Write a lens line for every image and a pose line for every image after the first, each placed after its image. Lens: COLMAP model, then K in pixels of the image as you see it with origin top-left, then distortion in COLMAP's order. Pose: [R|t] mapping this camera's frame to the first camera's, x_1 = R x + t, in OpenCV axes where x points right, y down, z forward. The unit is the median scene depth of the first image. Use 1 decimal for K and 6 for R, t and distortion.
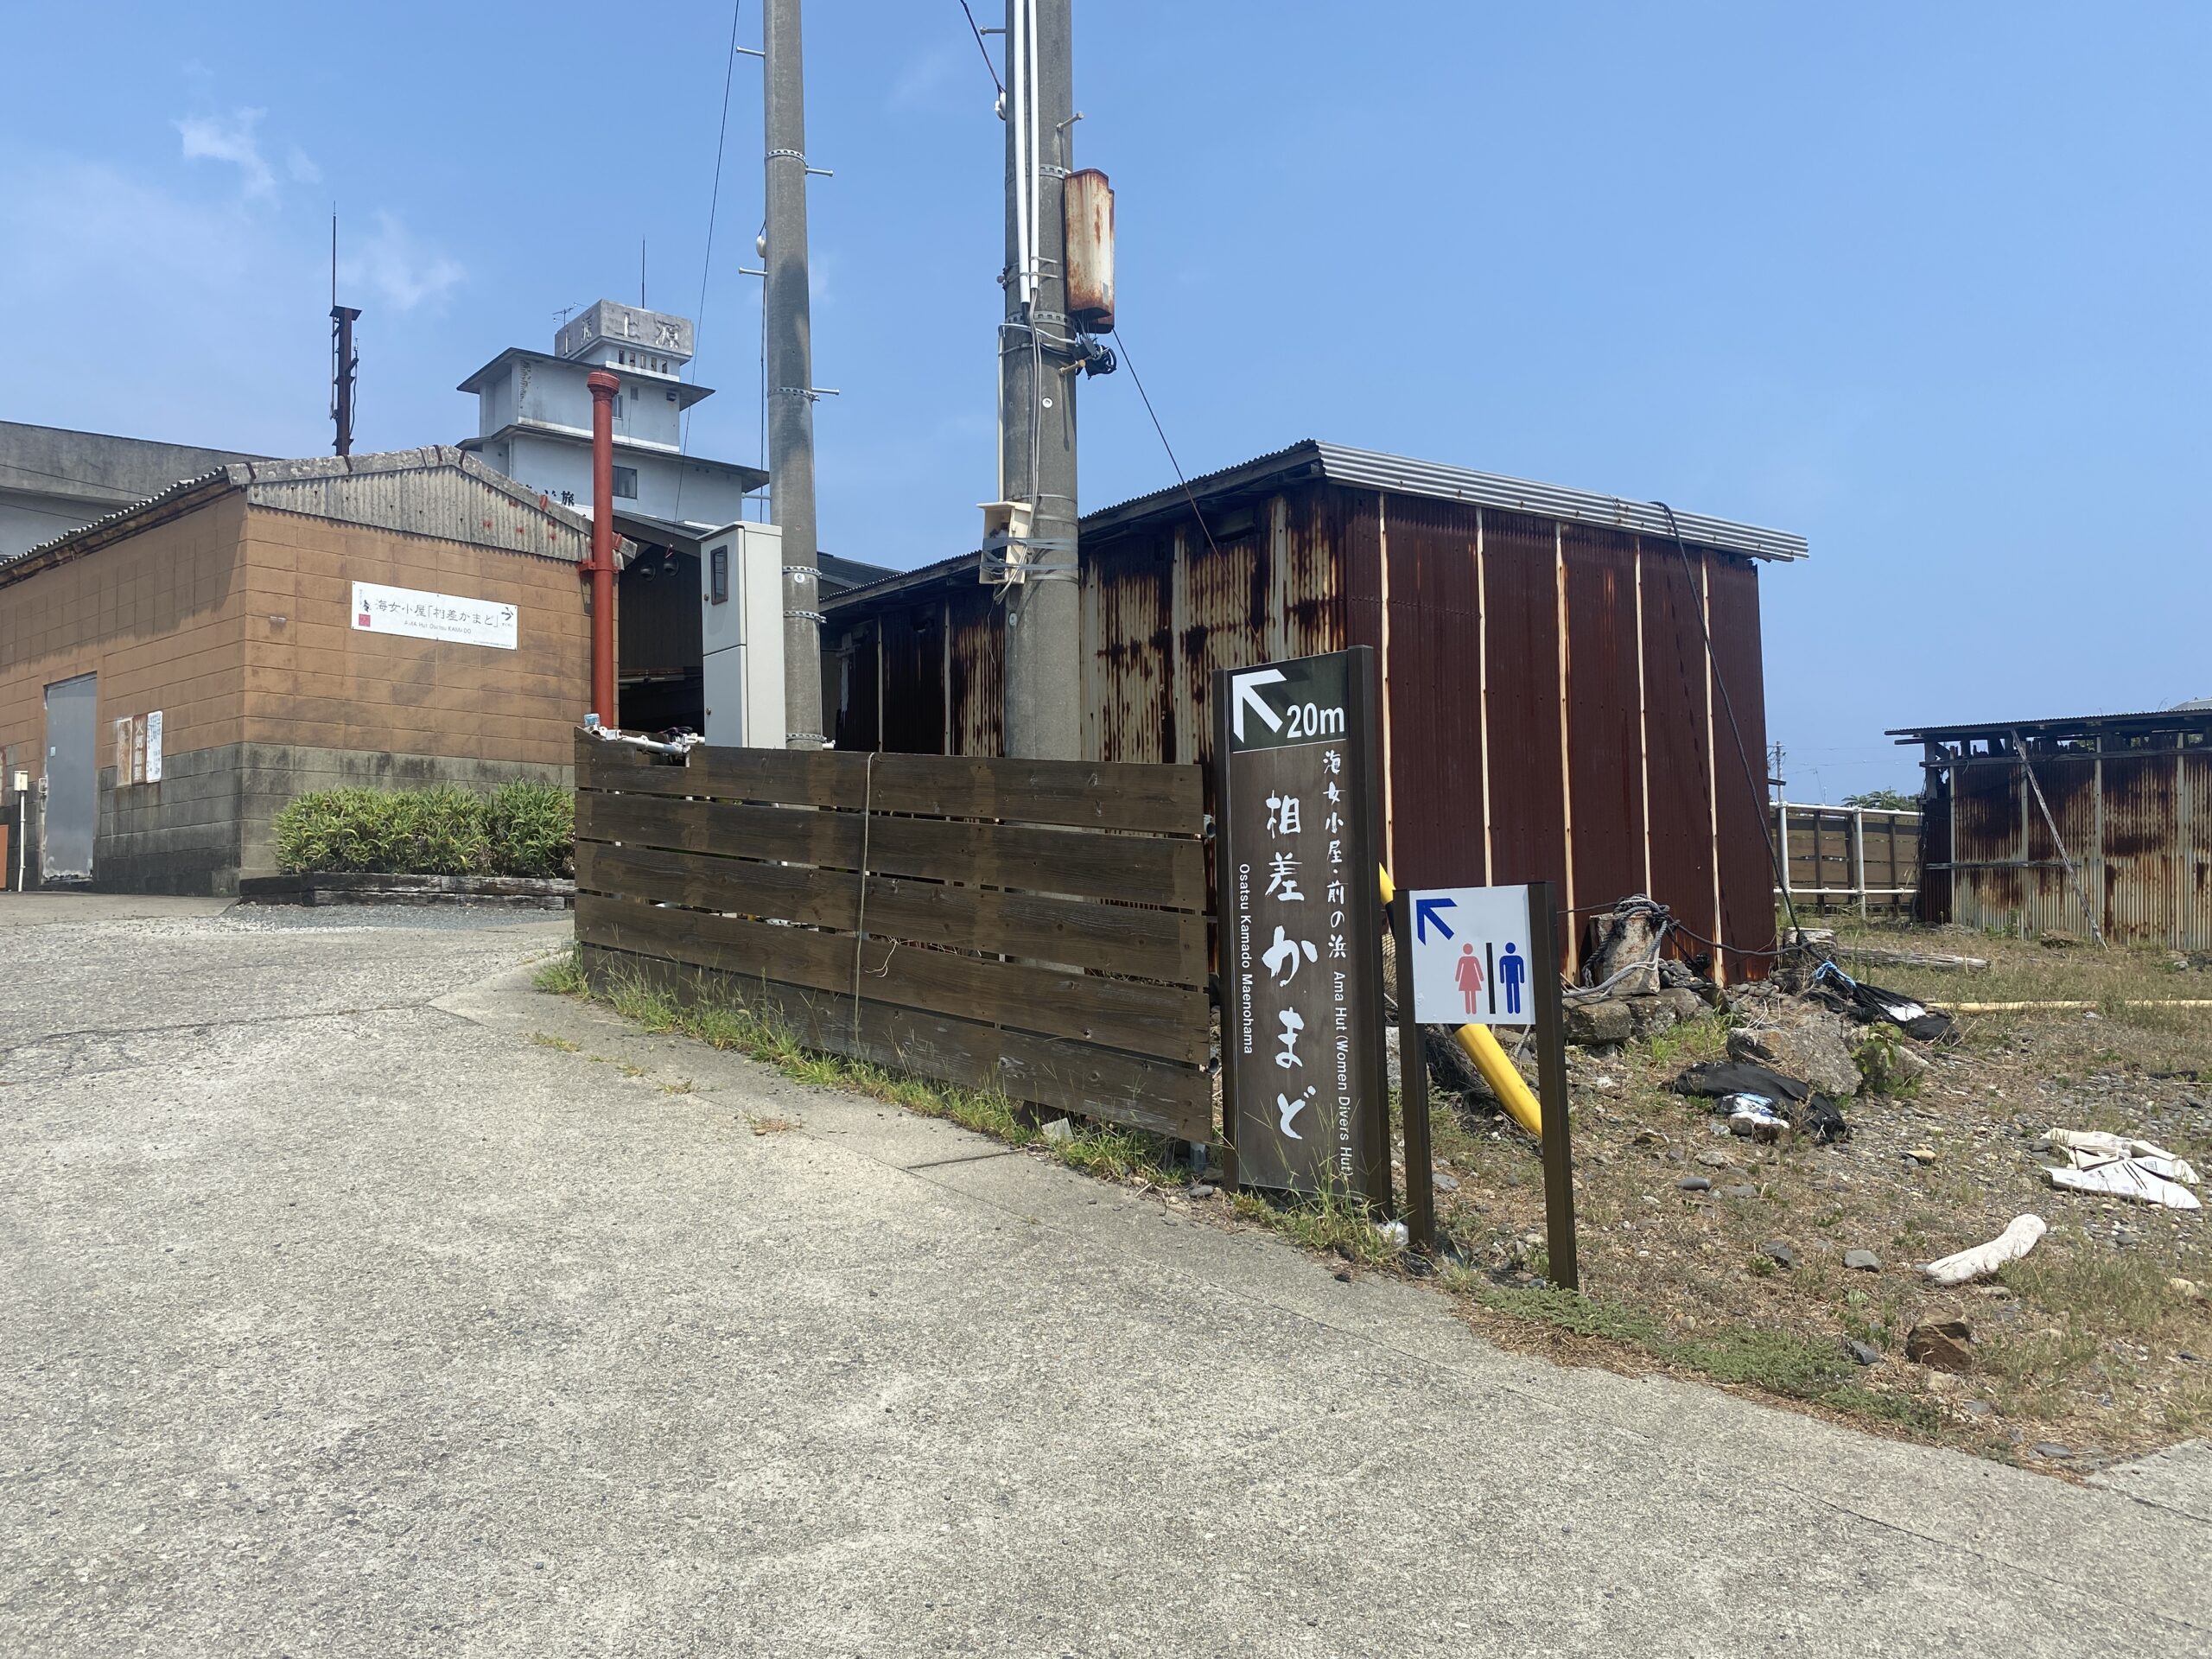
lens RADIAL K [[1671.5, 0, 1107.6], [0, 1671.5, 835.2], [0, 0, 1]] dist [0.001581, -0.005388]
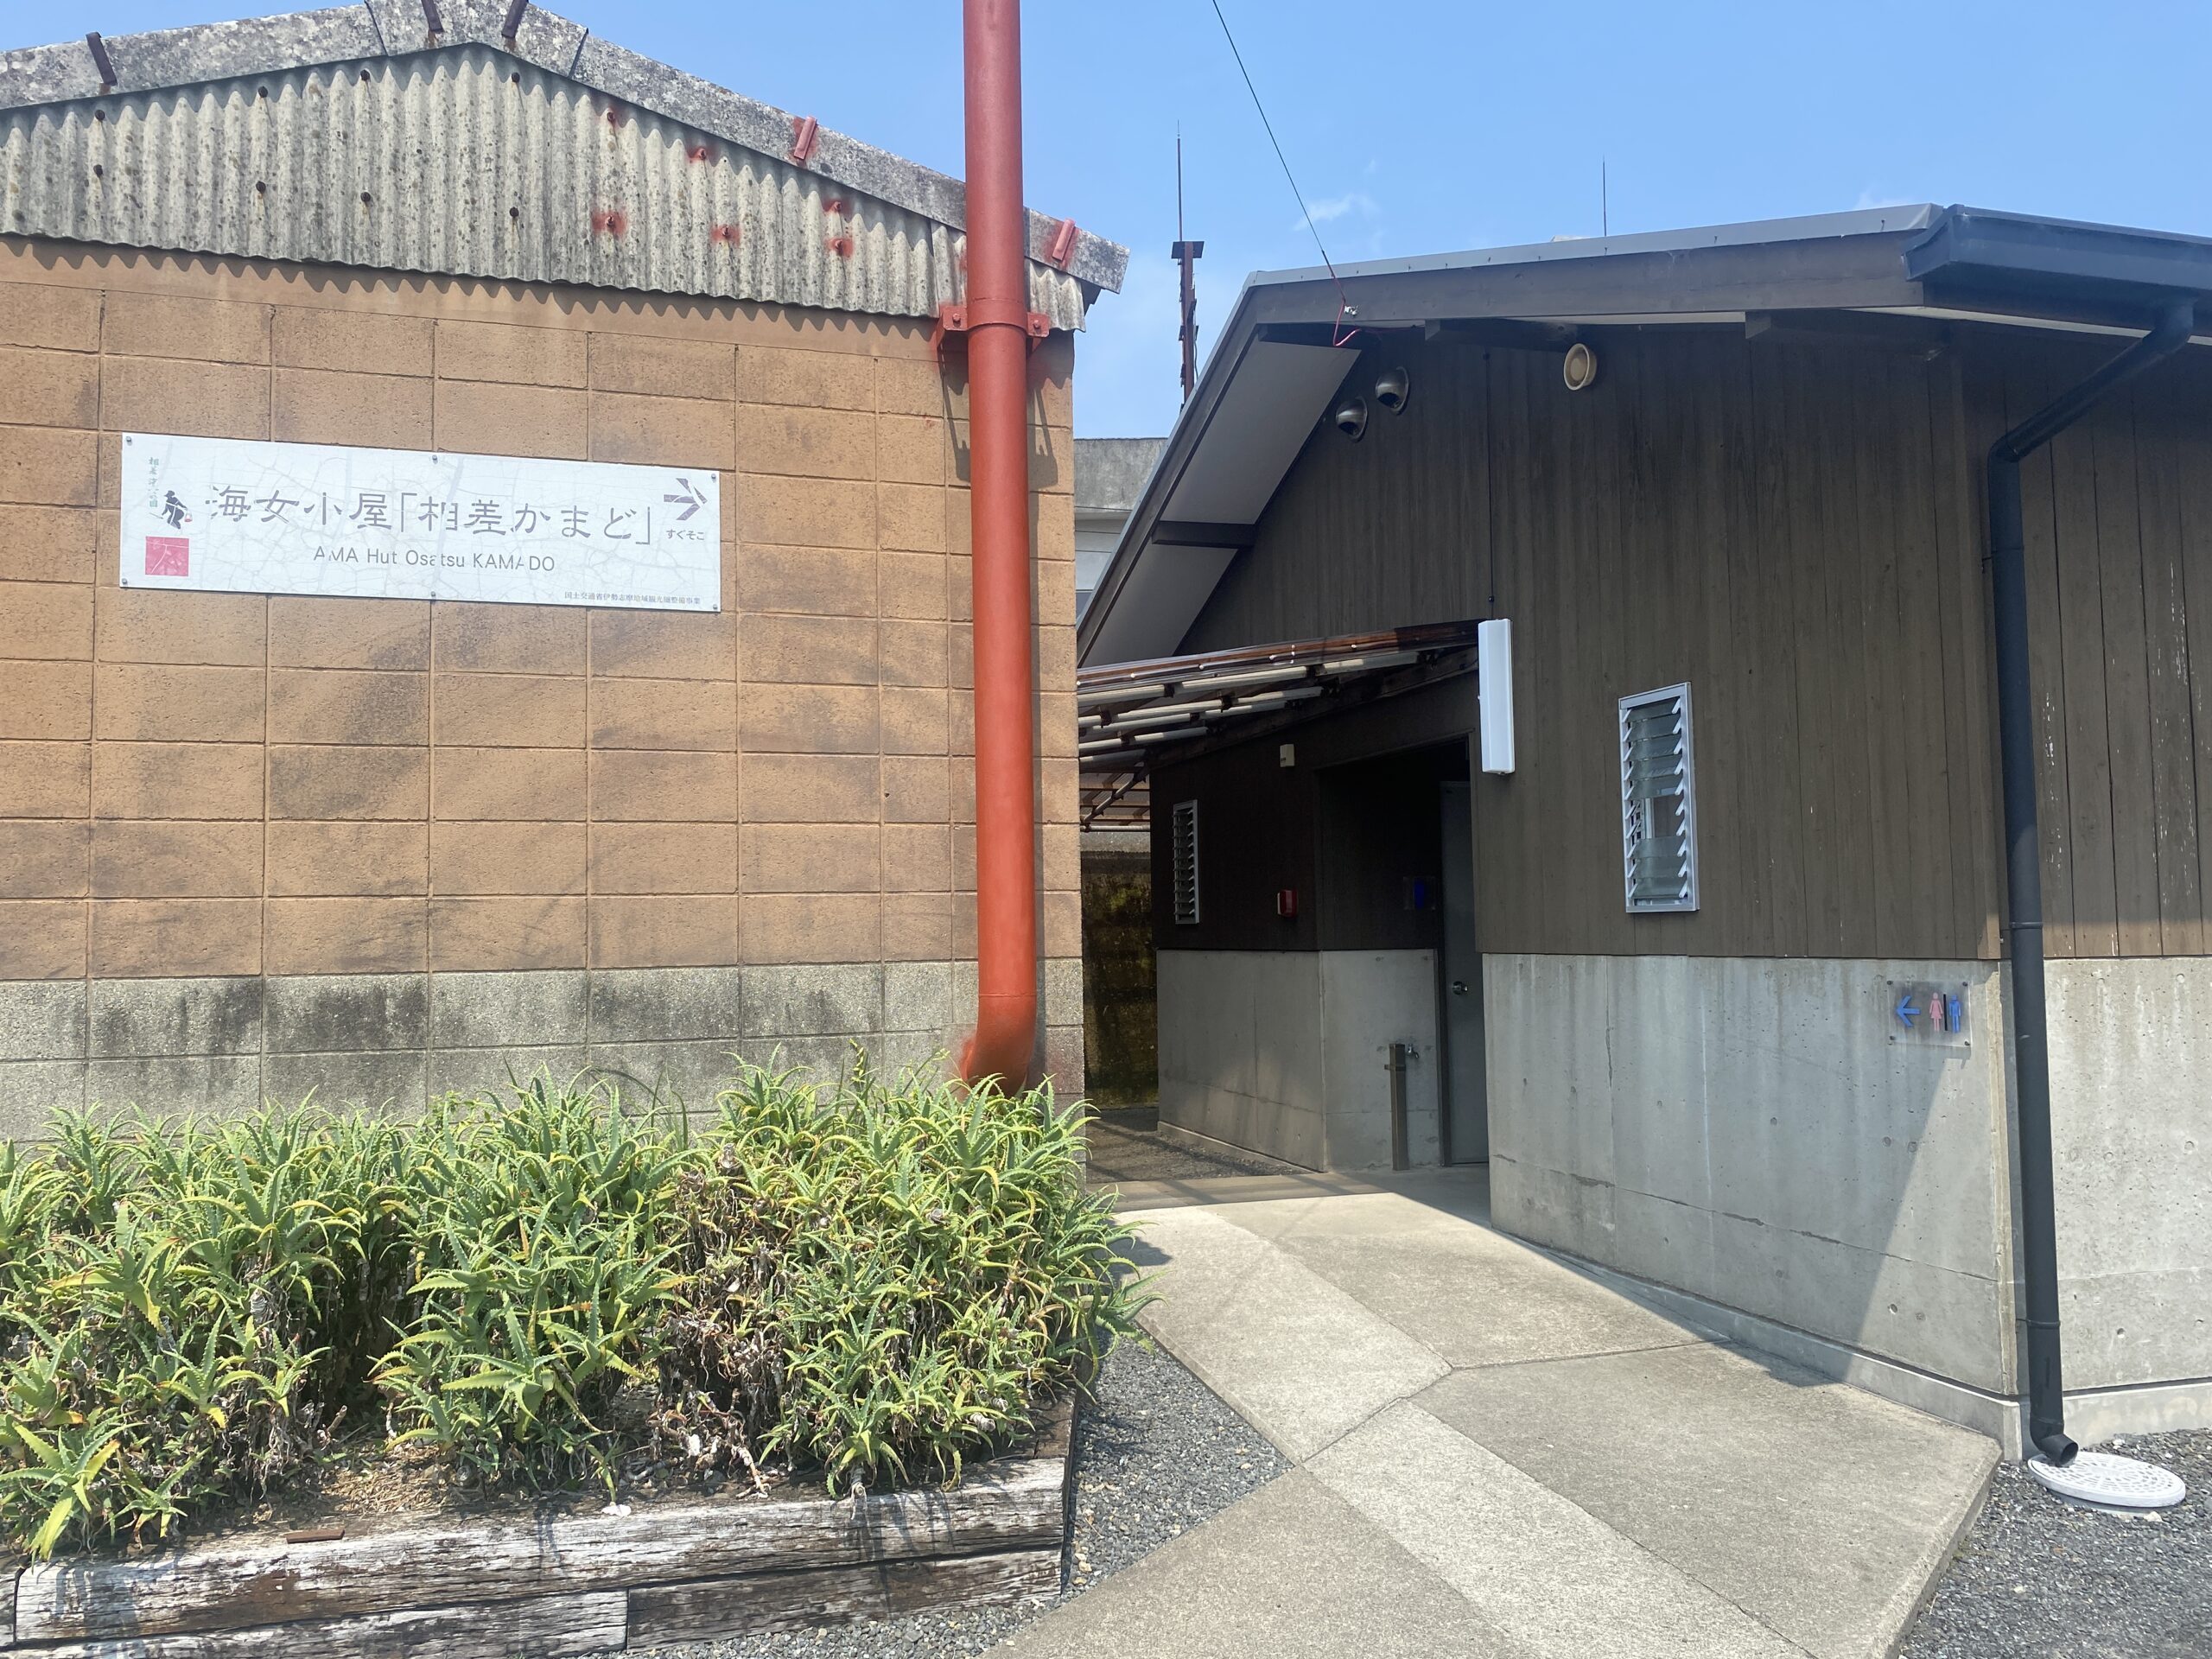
lens RADIAL K [[1671.5, 0, 1101.2], [0, 1671.5, 837.0], [0, 0, 1]] dist [0.001581, -0.005388]
pose [[0.833174, -0.025619, -0.552418, -0.124973], [0.030225, 0.999543, -0.000769, -0.068514], [0.552185, -0.016056, 0.833567, 0.806771]]
